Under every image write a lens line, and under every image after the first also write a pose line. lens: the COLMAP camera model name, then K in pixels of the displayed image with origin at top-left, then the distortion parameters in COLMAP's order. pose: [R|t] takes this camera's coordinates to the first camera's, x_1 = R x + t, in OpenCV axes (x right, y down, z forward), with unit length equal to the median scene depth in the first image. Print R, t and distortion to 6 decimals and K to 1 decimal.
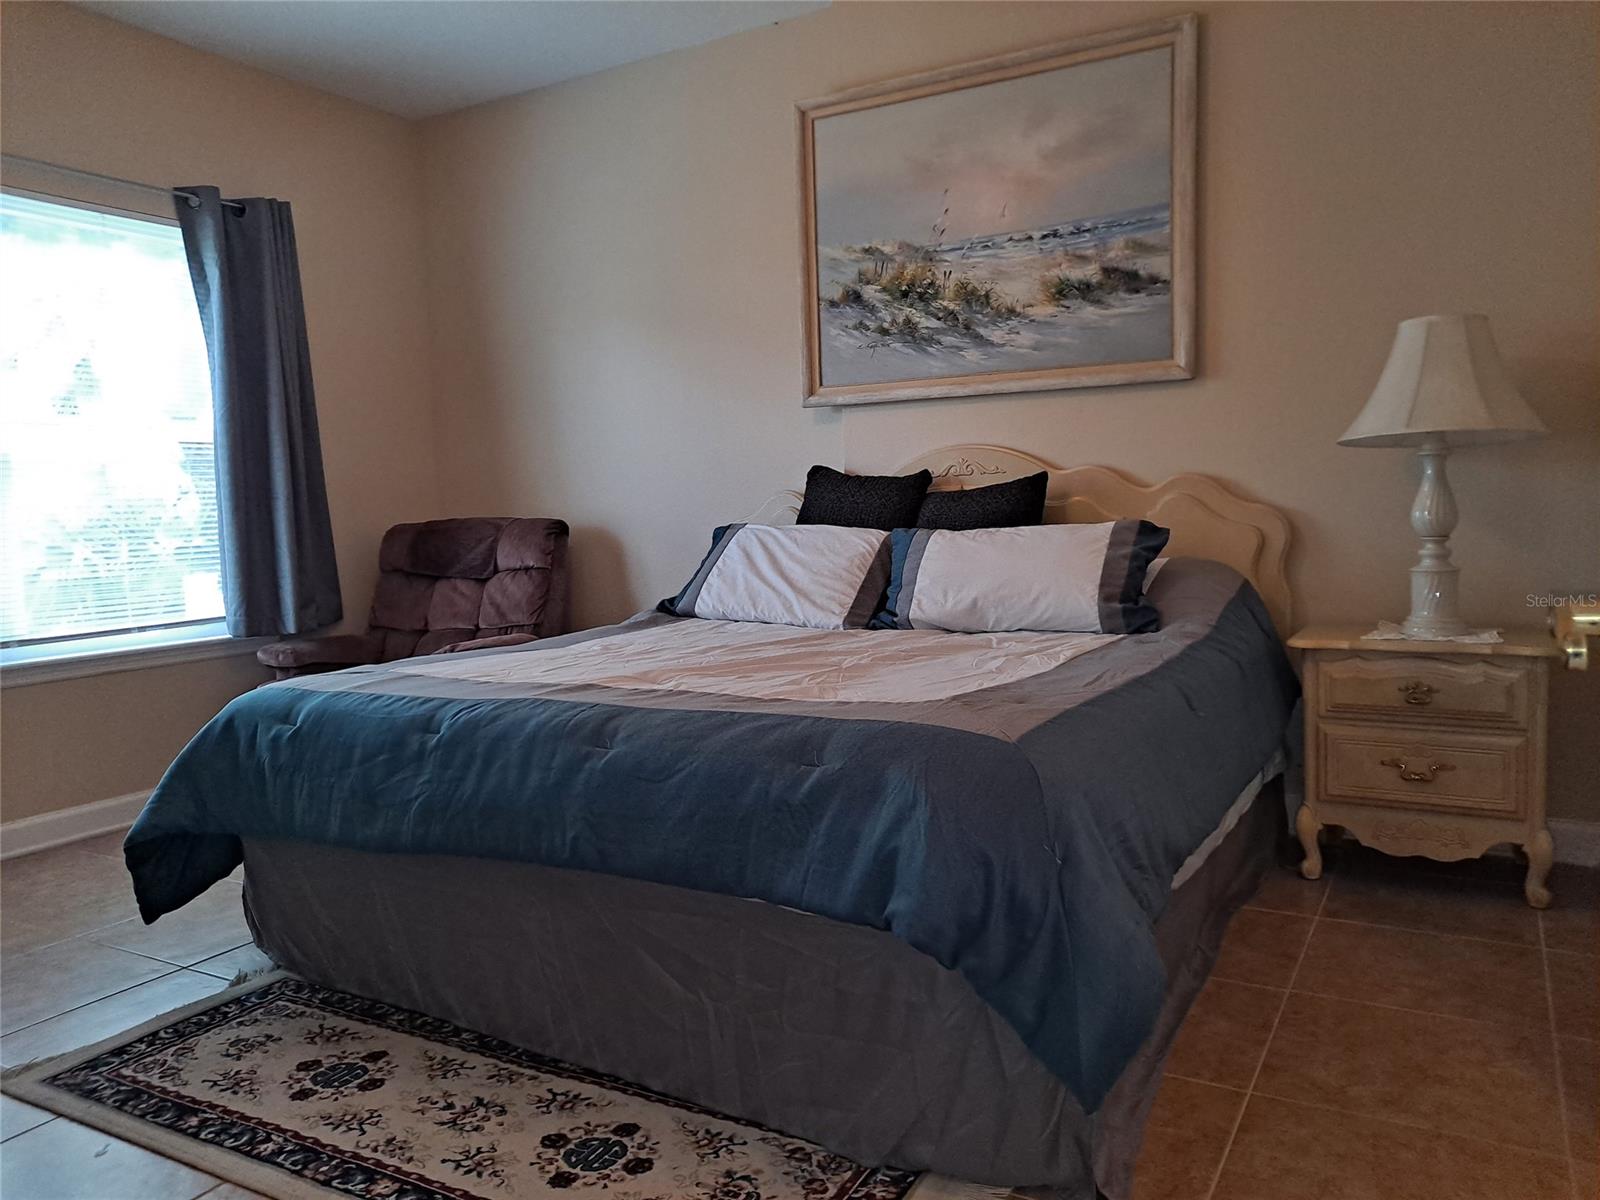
lens RADIAL K [[1146.9, 0, 817.7], [0, 1146.9, 577.6], [0, 0, 1]] dist [0.050940, -0.058641]
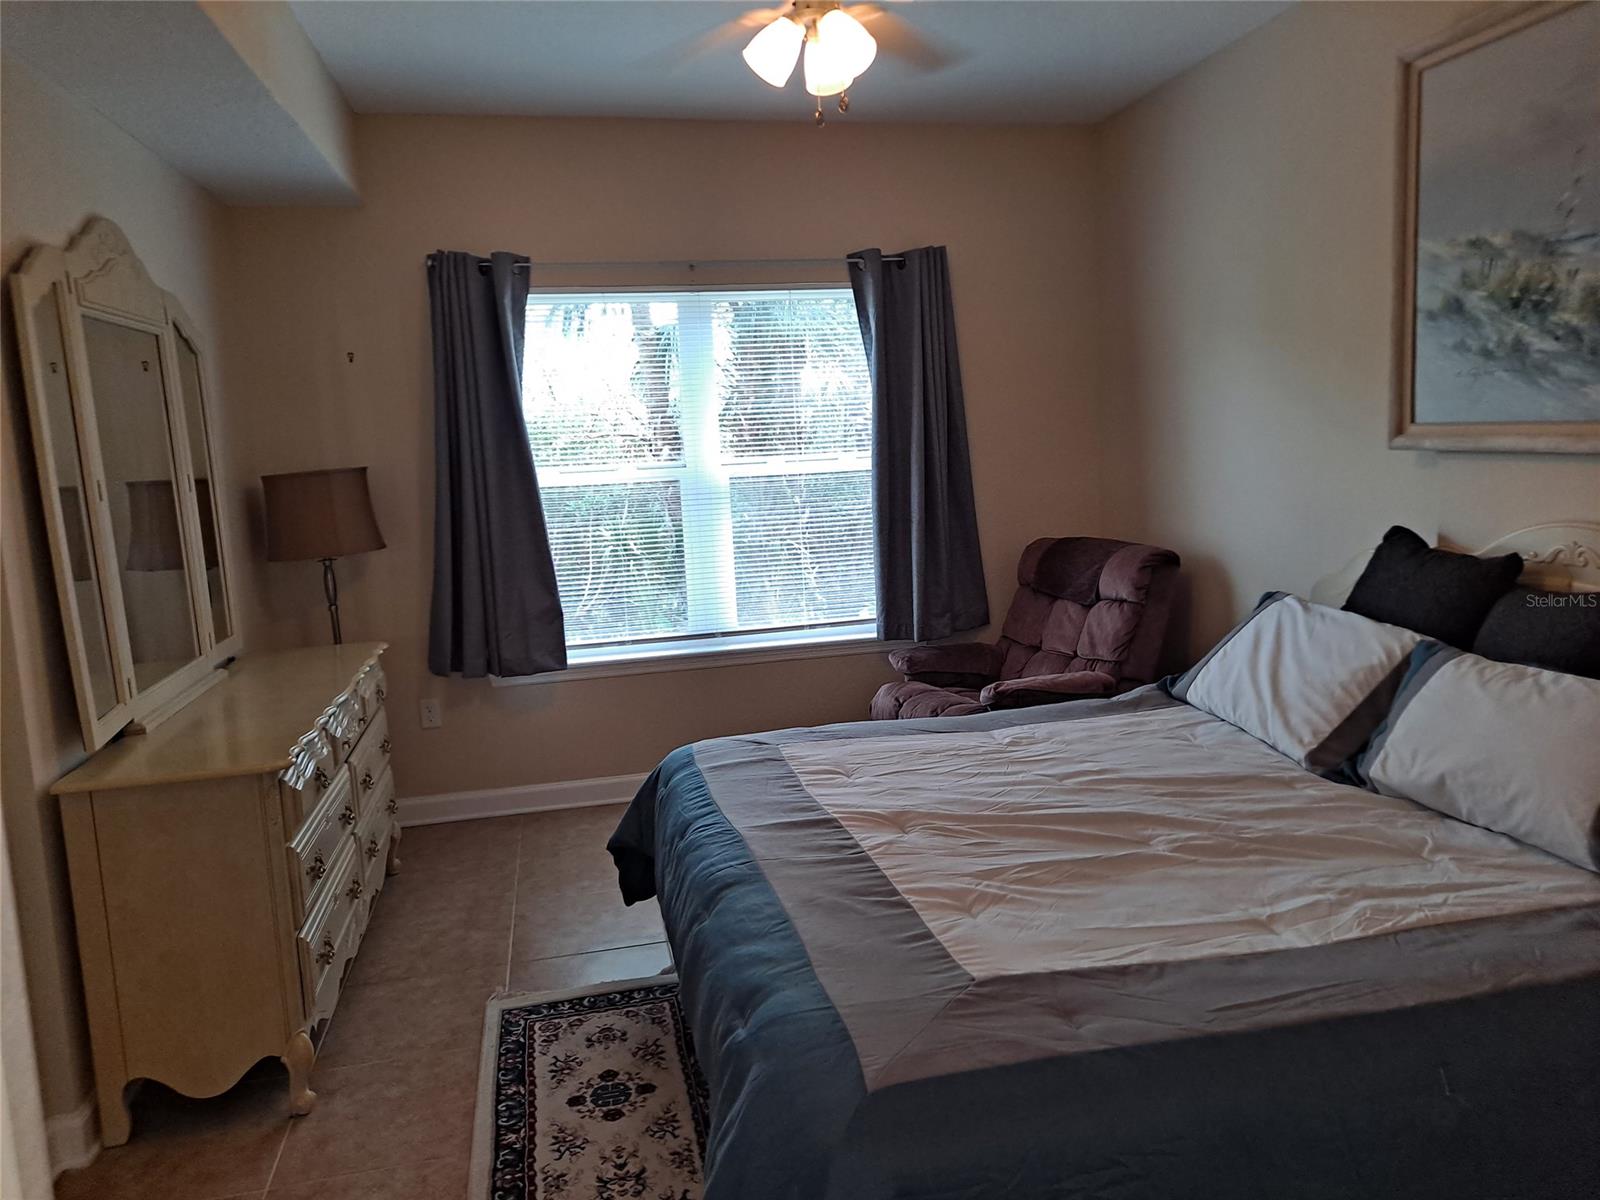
lens RADIAL K [[1146.9, 0, 817.7], [0, 1146.9, 577.6], [0, 0, 1]] dist [0.050940, -0.058641]
pose [[0.679911, 0.092393, -0.727451, 0.319471], [-0.025725, 0.994425, 0.102257, -0.138955], [0.732843, -0.050812, 0.678498, 0.185216]]
